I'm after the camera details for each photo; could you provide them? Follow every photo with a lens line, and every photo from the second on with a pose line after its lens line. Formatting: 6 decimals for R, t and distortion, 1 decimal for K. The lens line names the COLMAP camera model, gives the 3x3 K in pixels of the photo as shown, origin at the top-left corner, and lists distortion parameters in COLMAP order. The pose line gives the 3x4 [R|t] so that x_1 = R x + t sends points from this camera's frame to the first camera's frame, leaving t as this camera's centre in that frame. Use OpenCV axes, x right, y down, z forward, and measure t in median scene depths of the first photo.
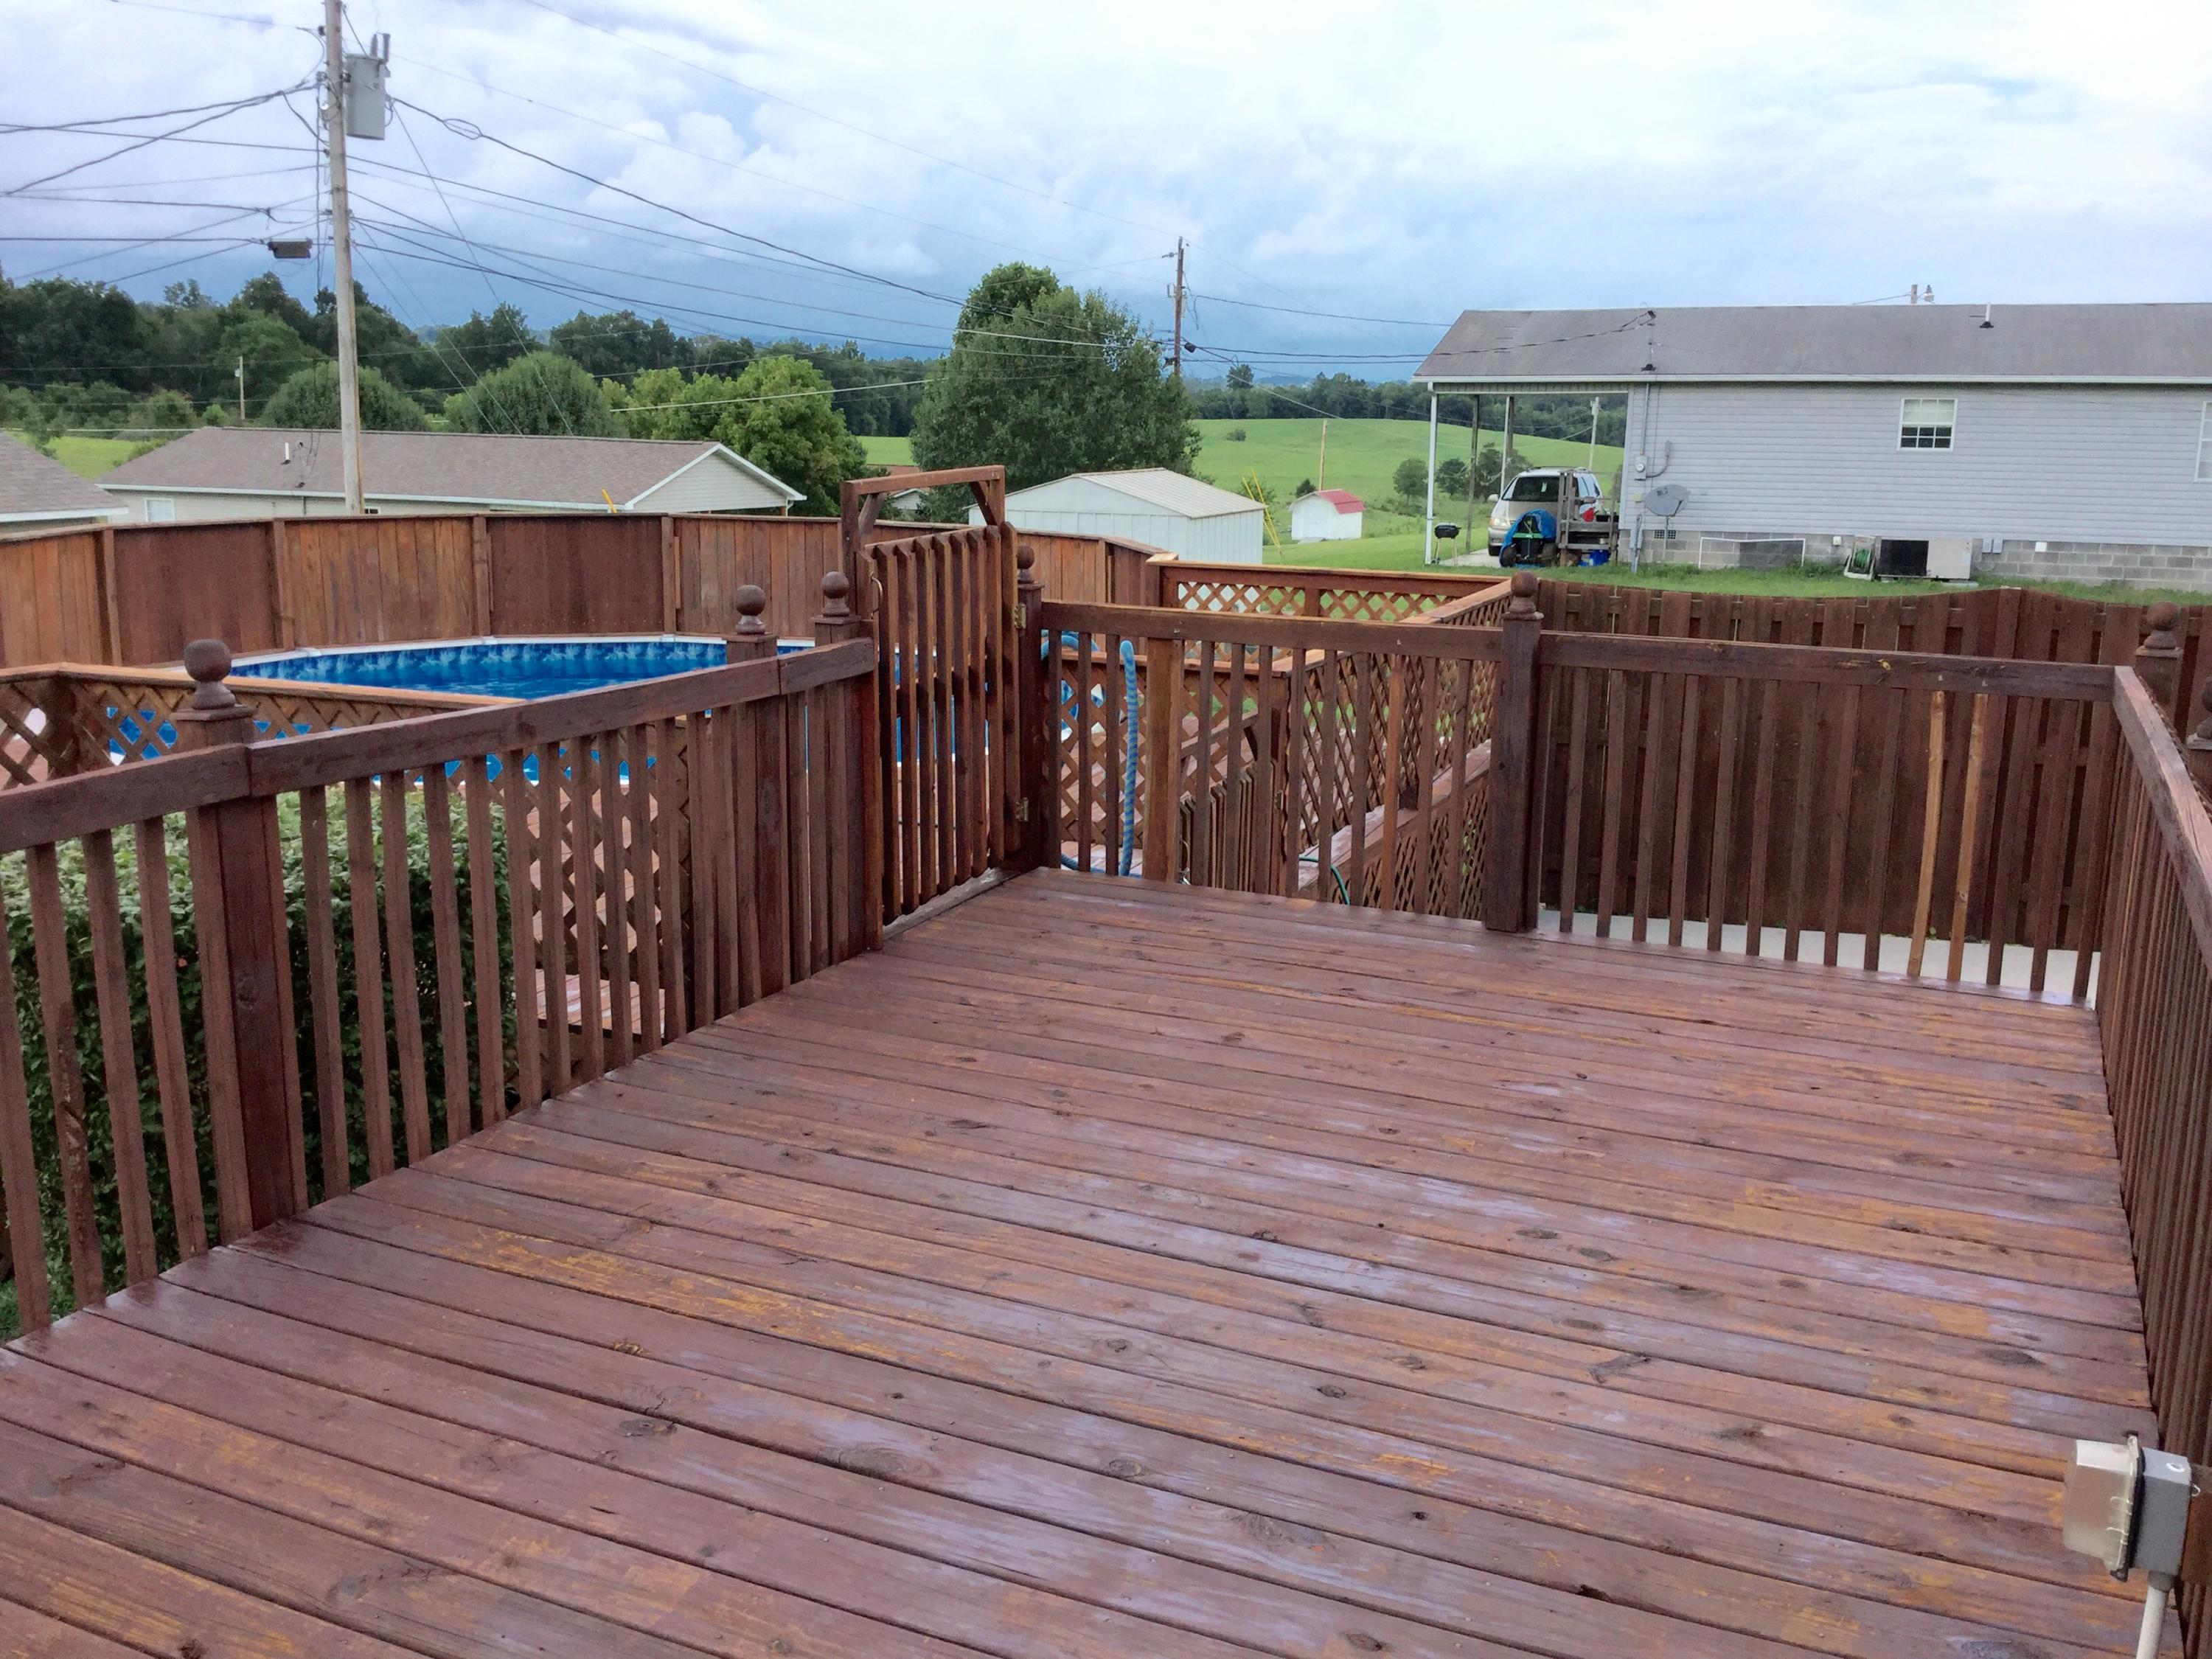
lens RADIAL K [[1985.2, 0, 1105.9], [0, 1985.2, 861.4], [0, 0, 1]] dist [0.156734, -0.329992]
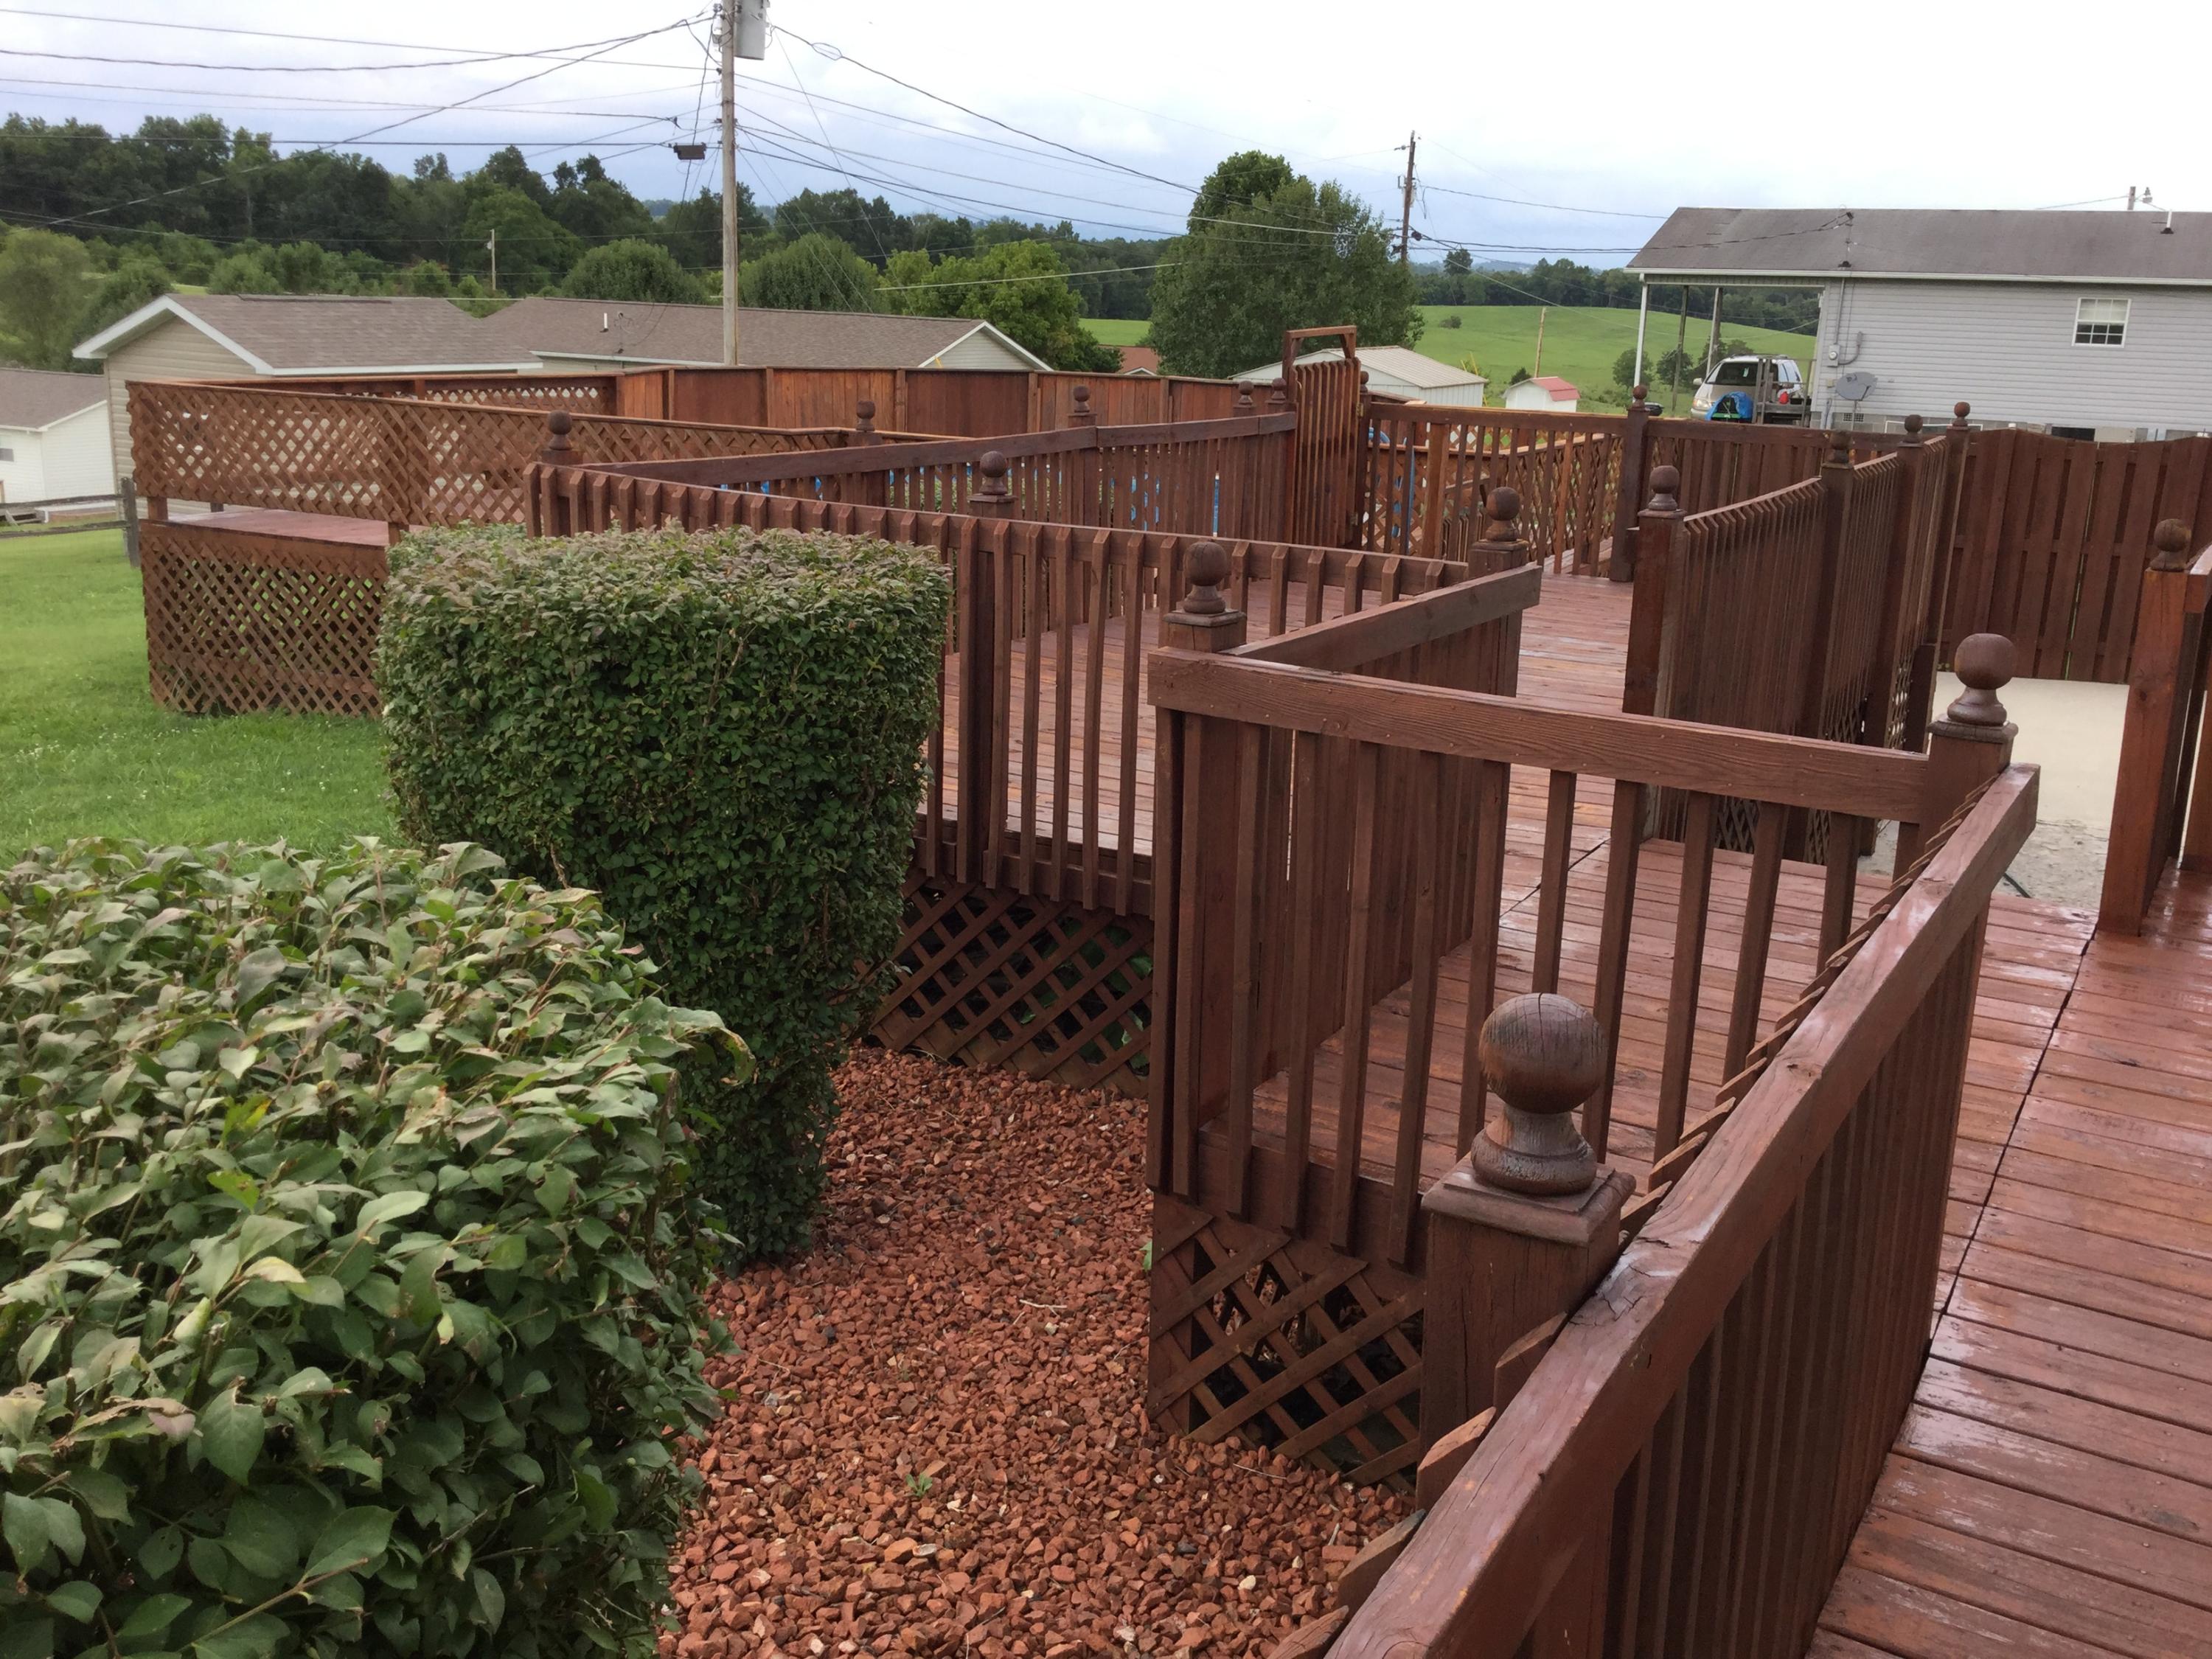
lens RADIAL K [[1991.1, 0, 1106.6], [0, 1991.1, 833.8], [0, 0, 1]] dist [0.143019, -0.273022]
pose [[0.994769, 0.042764, -0.092773, -0.020638], [-0.038943, 0.998332, 0.042613, 0.046154], [0.094440, -0.038778, 0.994775, -0.203911]]
